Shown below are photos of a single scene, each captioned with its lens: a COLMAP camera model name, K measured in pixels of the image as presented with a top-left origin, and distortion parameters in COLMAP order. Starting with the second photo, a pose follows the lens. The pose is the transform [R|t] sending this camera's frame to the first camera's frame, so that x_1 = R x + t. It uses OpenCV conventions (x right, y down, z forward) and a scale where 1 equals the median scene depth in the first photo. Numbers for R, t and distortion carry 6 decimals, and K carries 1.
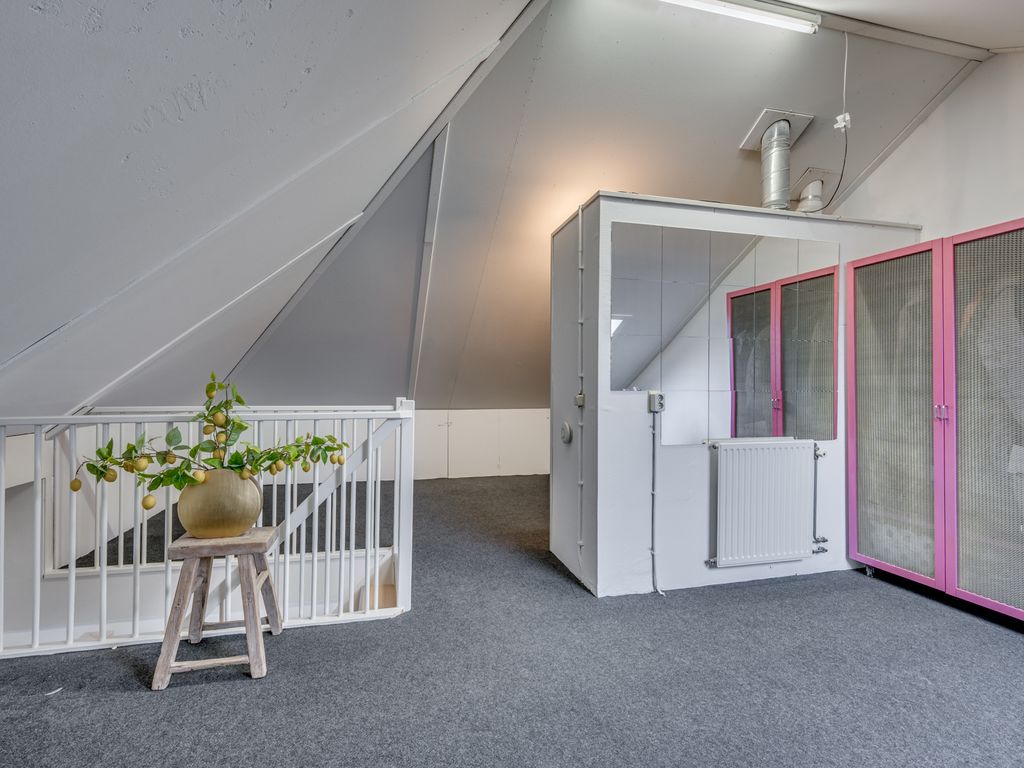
lens RADIAL K [[499.7, 0, 511.8], [0, 499.7, 388.6], [0, 0, 1]] dist [0.000323, -0.000271]
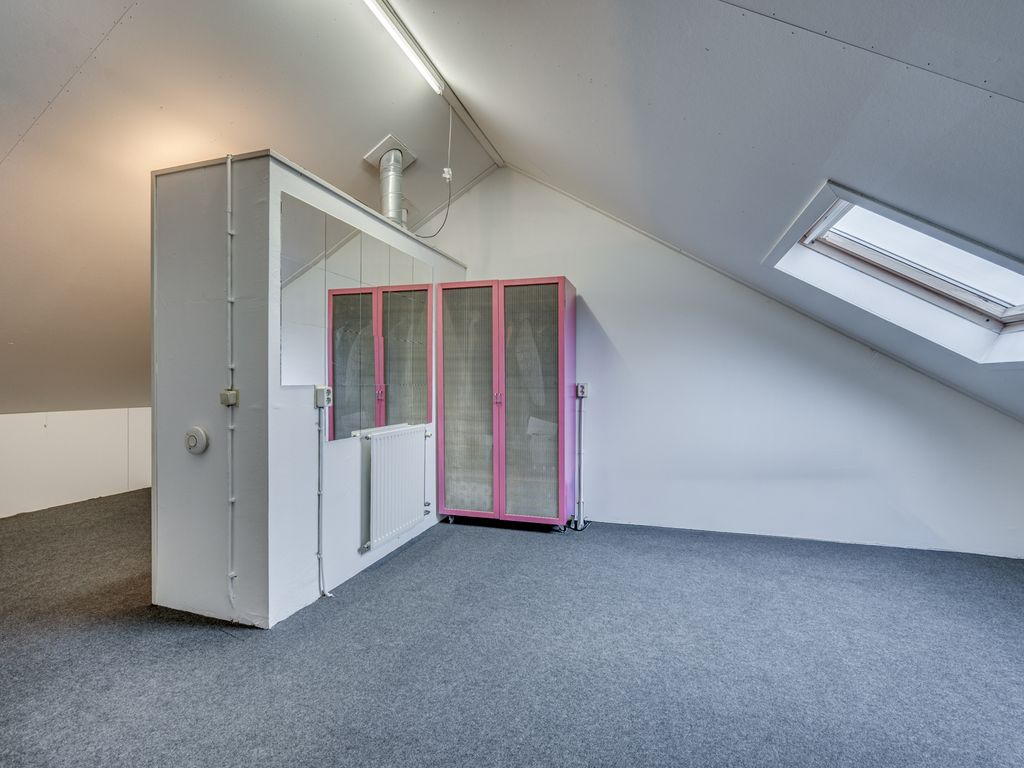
lens RADIAL K [[485.0, 0, 512.0], [0, 485.0, 384.0], [0, 0, 1]] dist [-0.000681, -0.000342]
pose [[0.499784, -0.006826, 0.866123, -0.317420], [0.000840, 0.999972, 0.007397, -0.004002], [-0.866150, -0.002969, 0.499776, 0.219308]]
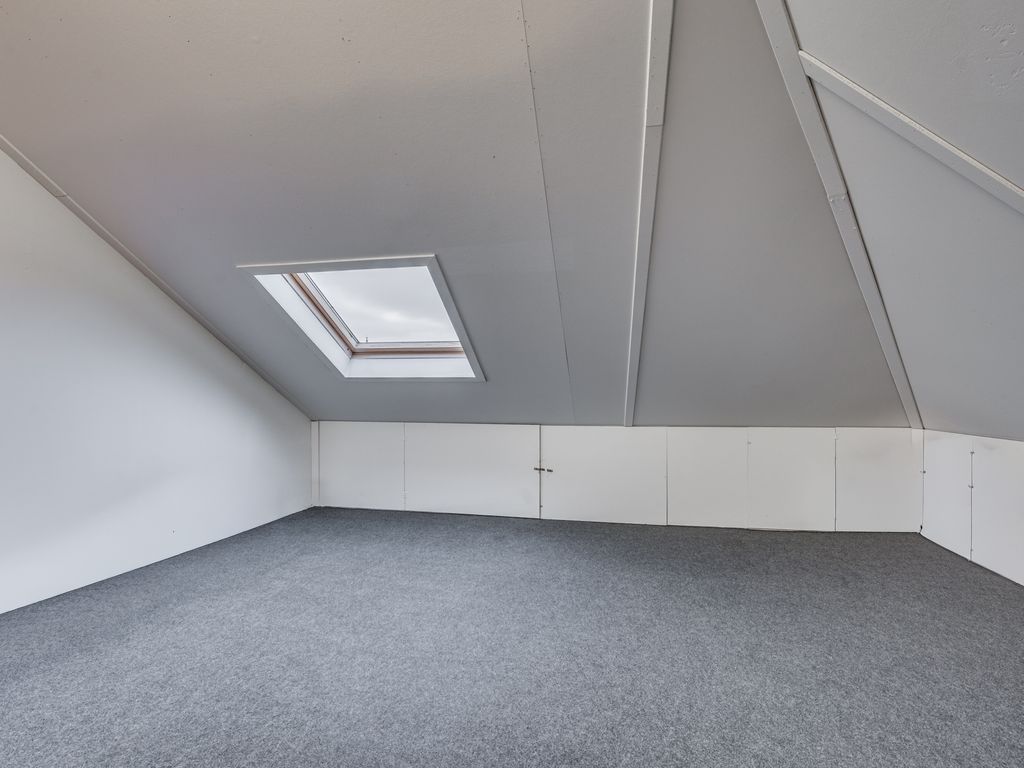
lens RADIAL K [[499.7, 0, 511.8], [0, 499.7, 388.6], [0, 0, 1]] dist [0.000323, -0.000271]
pose [[-0.932440, -0.004253, 0.361300, -0.035598], [-0.003994, 0.999991, 0.001463, -0.006578], [-0.361303, -0.000078, -0.932448, 1.109098]]
